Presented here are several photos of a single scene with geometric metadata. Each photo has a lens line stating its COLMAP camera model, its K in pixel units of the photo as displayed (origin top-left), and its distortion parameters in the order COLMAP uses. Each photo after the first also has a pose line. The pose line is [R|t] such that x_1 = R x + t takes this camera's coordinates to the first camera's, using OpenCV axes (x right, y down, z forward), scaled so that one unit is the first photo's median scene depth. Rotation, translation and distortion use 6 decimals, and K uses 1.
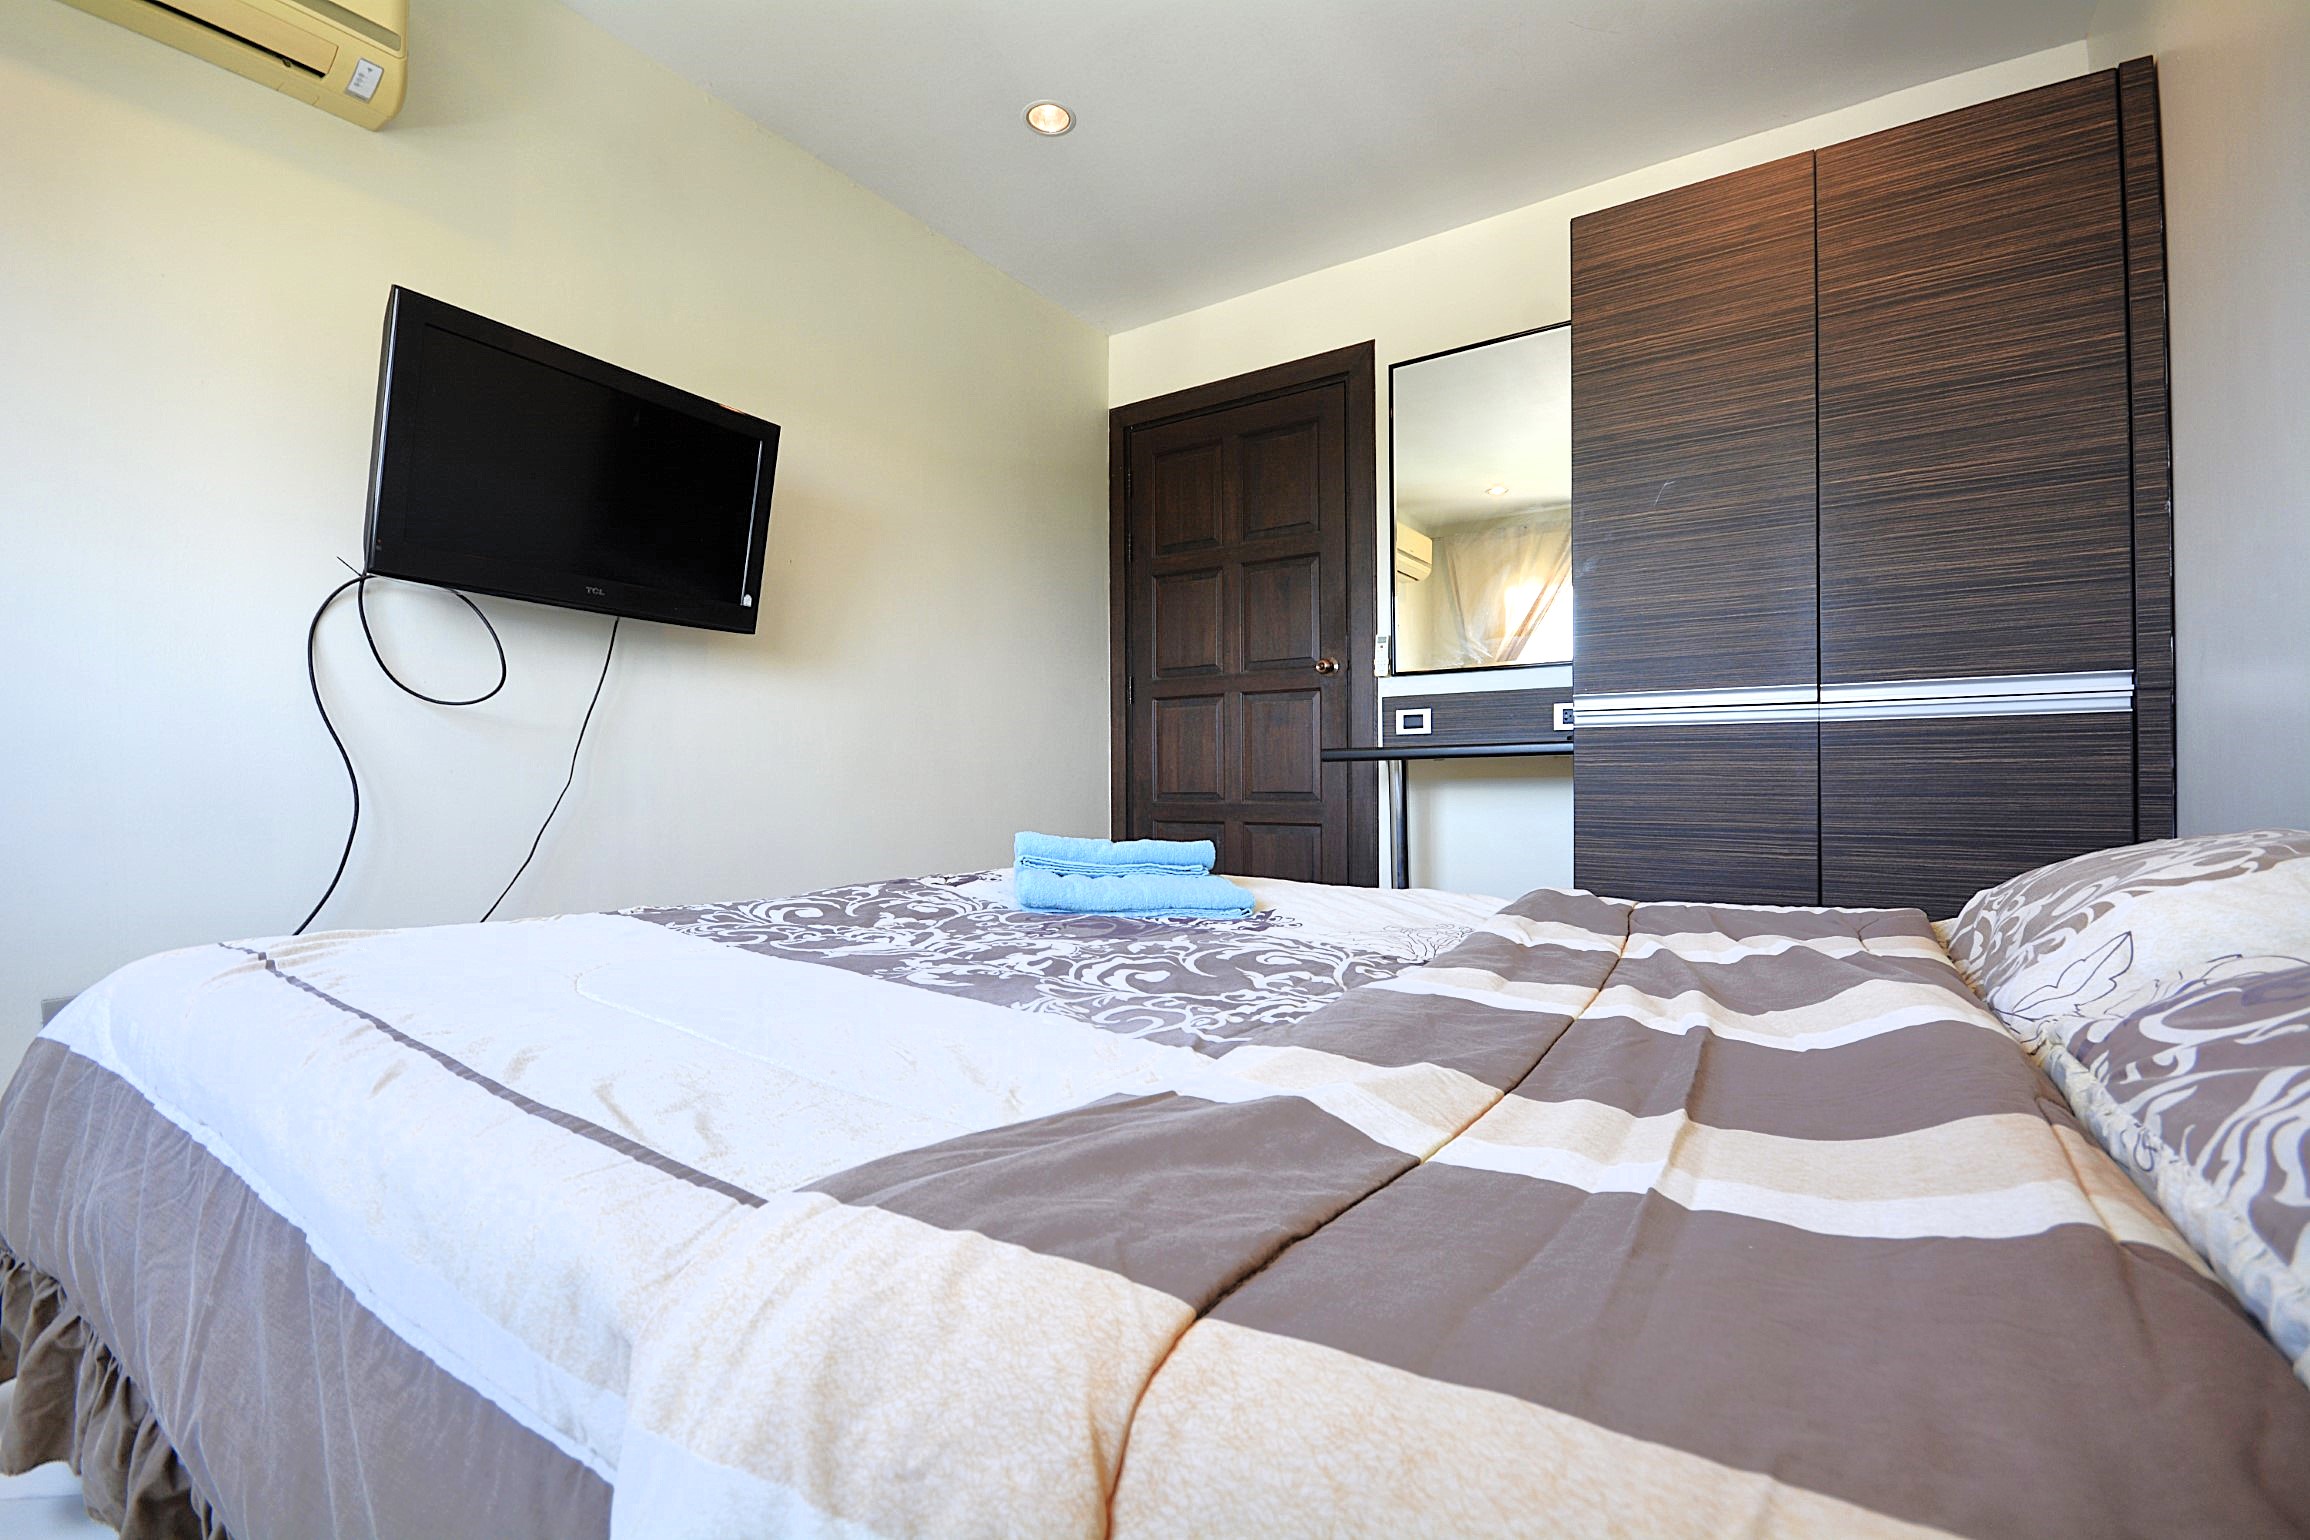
lens RADIAL K [[1016.8, 0, 1151.0], [0, 1016.8, 770.4], [0, 0, 1]] dist [0.006672, -0.010666]
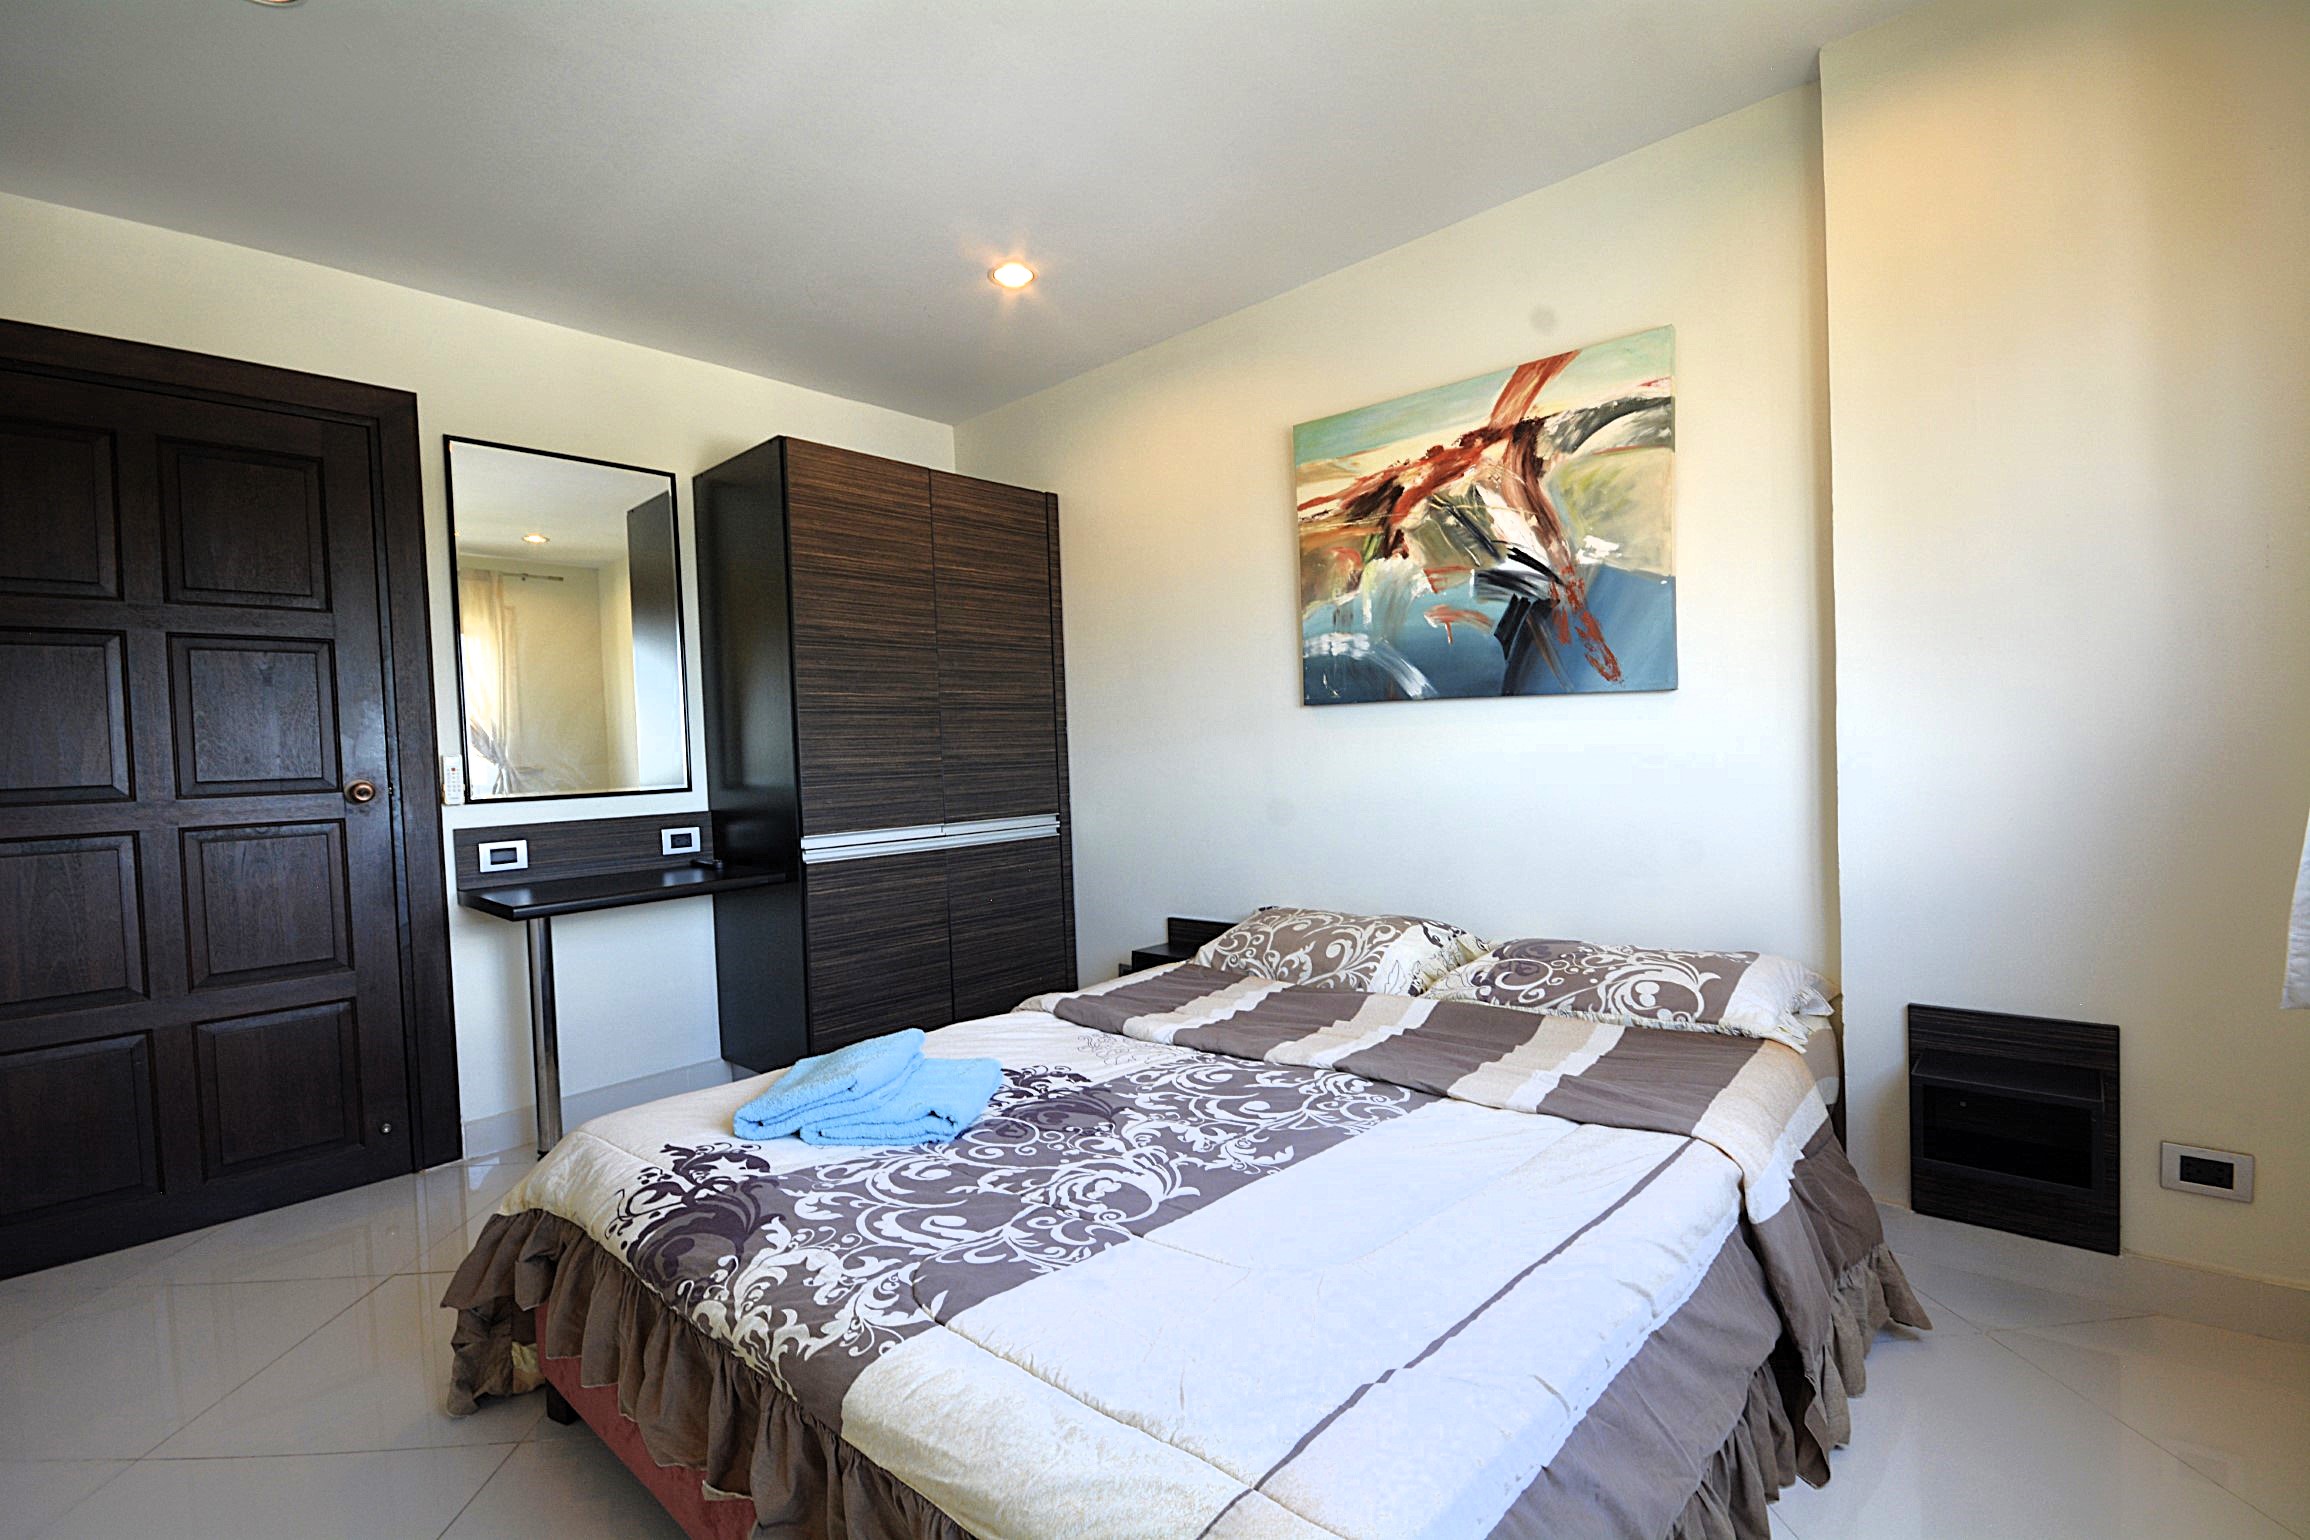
lens RADIAL K [[1016.8, 0, 1154.9], [0, 1016.8, 775.1], [0, 0, 1]] dist [0.006672, -0.010666]
pose [[0.148665, -0.021750, 0.988648, -0.778012], [0.031033, 0.999368, 0.017319, -0.169969], [-0.988401, 0.028106, 0.149246, 0.449961]]
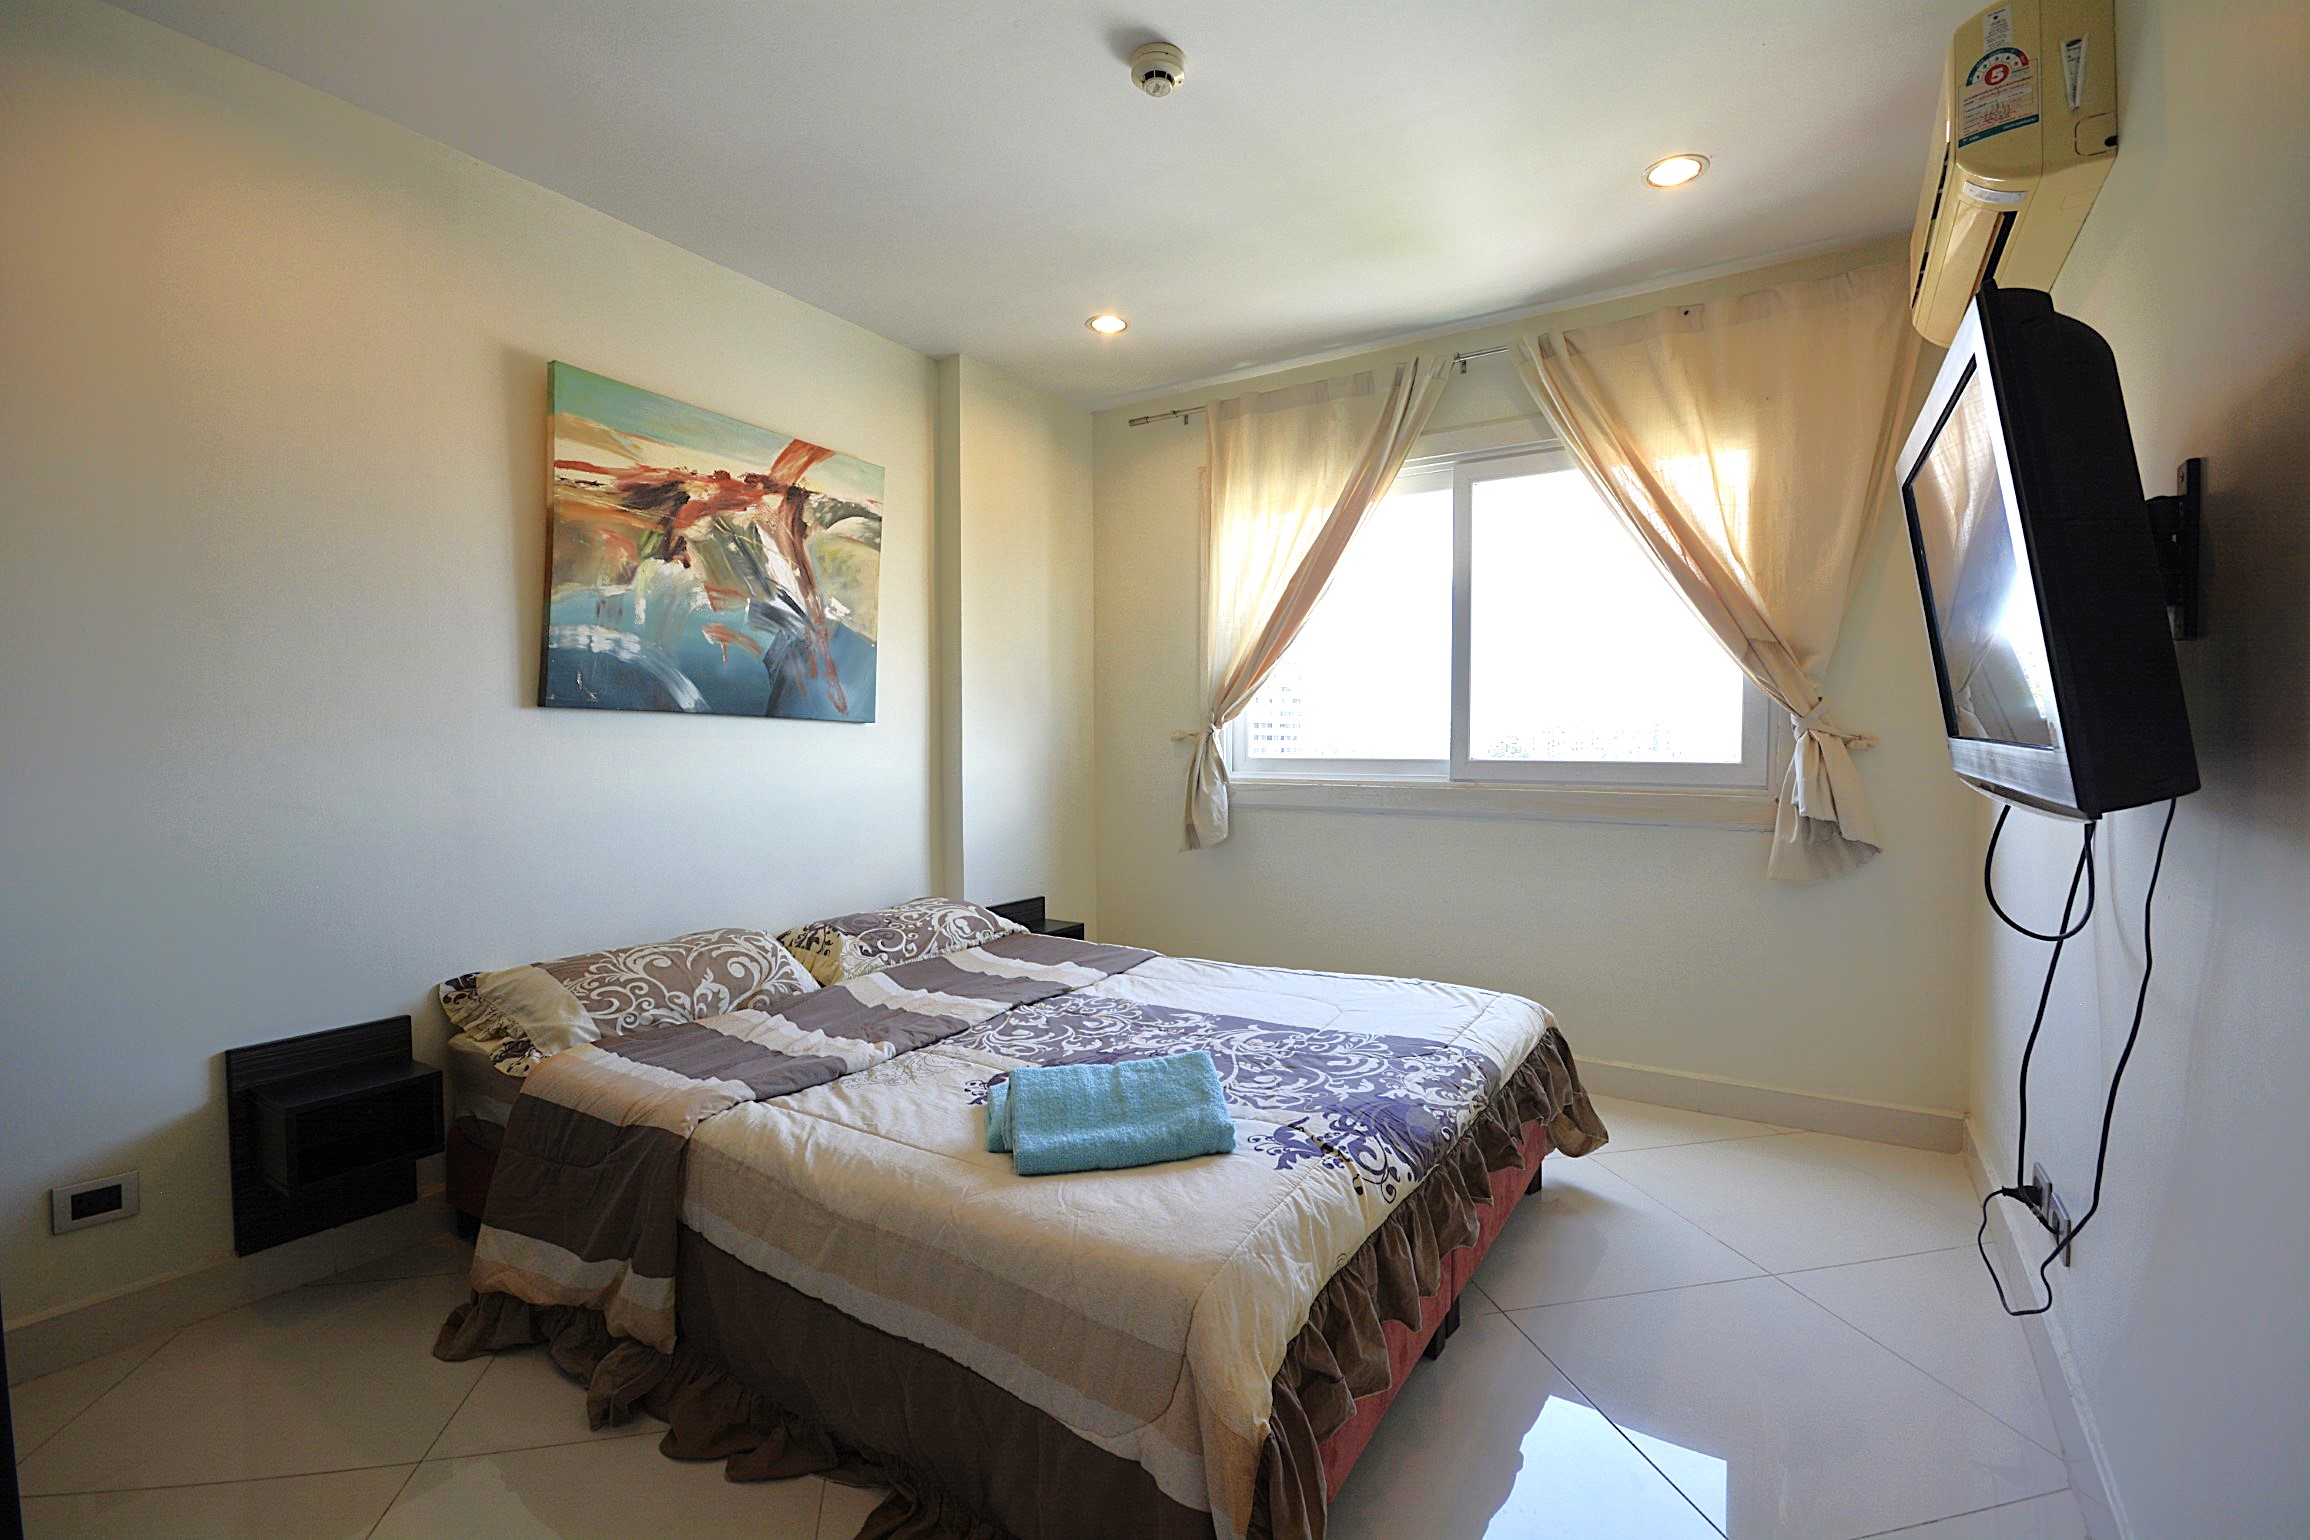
lens RADIAL K [[1016.8, 0, 1163.0], [0, 1016.8, 772.4], [0, 0, 1]] dist [0.006672, -0.010666]
pose [[-0.999753, 0.007902, -0.020770, -0.054166], [0.007420, 0.999703, 0.023197, -0.182453], [0.020948, 0.023037, -0.999515, 1.540160]]
